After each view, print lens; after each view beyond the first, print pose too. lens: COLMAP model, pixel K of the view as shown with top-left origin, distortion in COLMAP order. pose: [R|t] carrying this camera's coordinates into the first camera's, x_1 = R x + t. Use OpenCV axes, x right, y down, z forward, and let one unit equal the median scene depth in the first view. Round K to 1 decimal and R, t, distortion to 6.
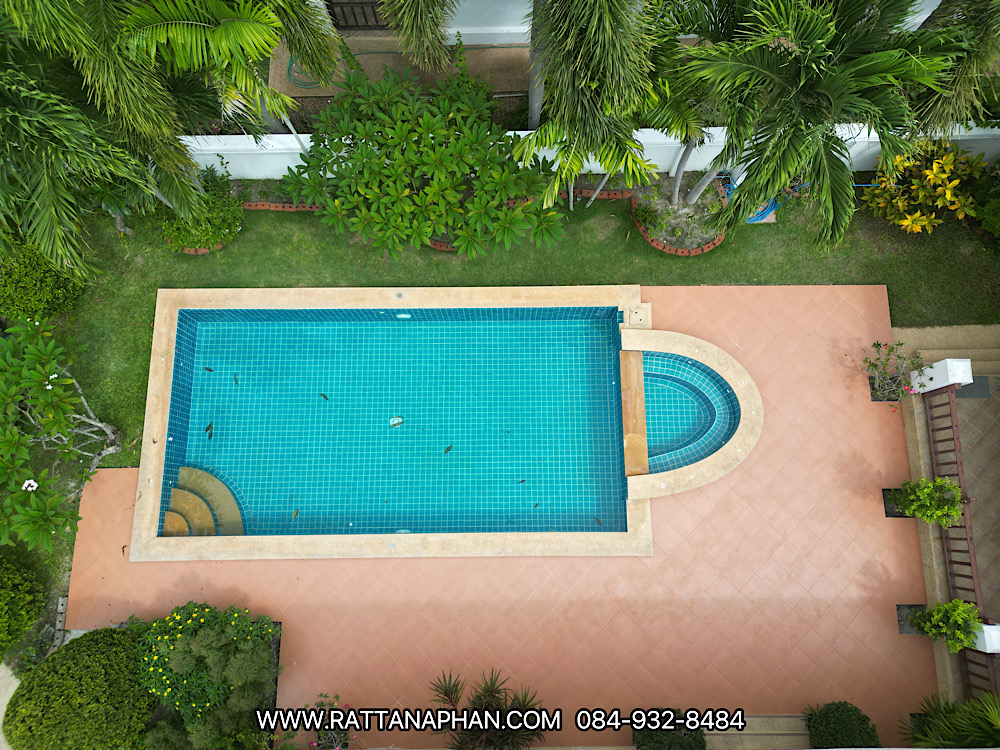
lens RADIAL K [[693.6, 0, 500.0], [0, 693.6, 375.0], [0, 0, 1]] dist [0.063697, -0.001104]
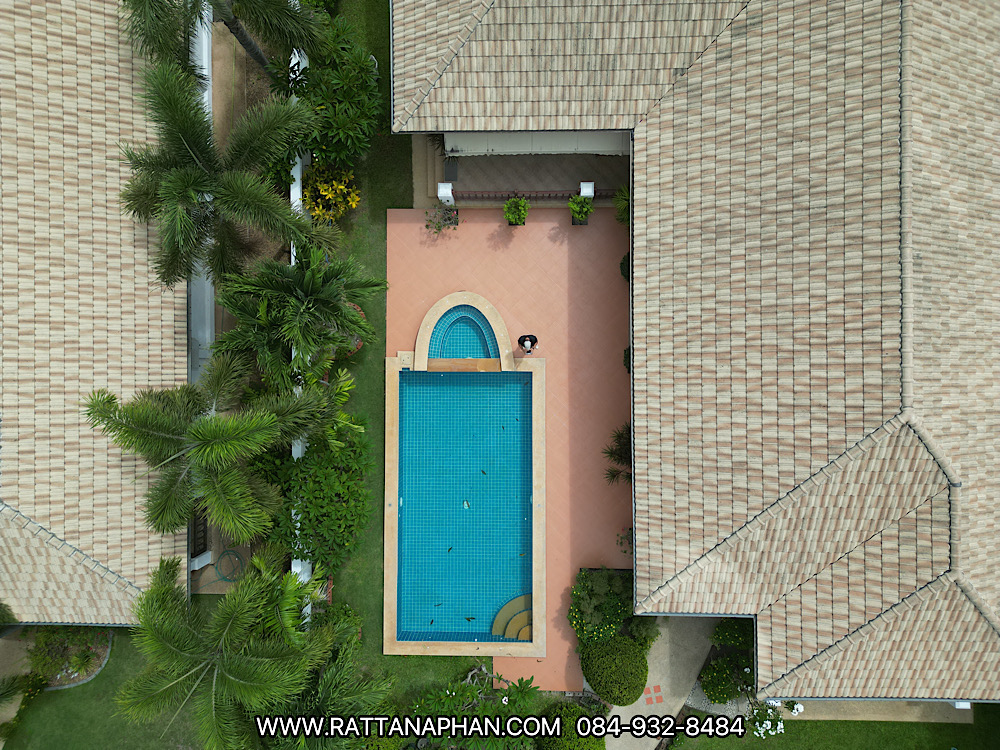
lens RADIAL K [[693.6, 0, 500.0], [0, 693.6, 375.0], [0, 0, 1]] dist [0.063697, -0.001104]
pose [[0.007416, -0.999859, 0.015075, 0.138650], [0.983876, 0.009990, 0.178573, -0.157669], [-0.178699, 0.013508, 0.983811, -0.662636]]
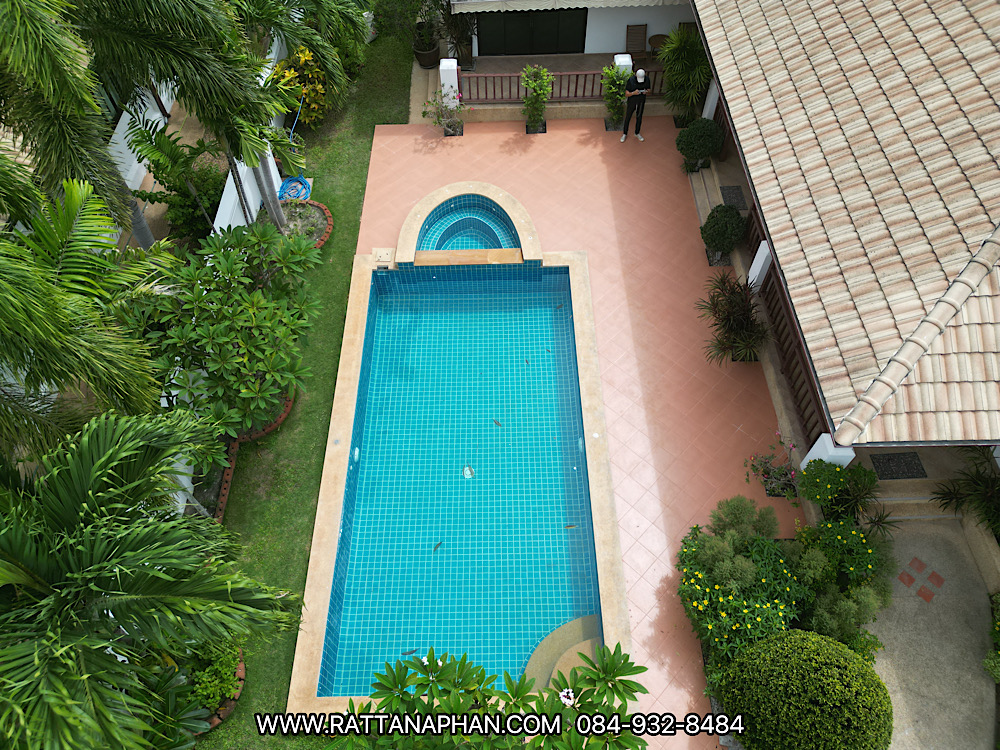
lens RADIAL K [[710.7, 0, 500.0], [0, 710.7, 375.0], [0, 0, 1]] dist [0.046140, -0.000274]
pose [[-0.006627, -0.811565, 0.584225, -0.642536], [0.981127, 0.107630, 0.160642, -0.064123], [-0.193251, 0.574263, 0.795535, 0.146452]]
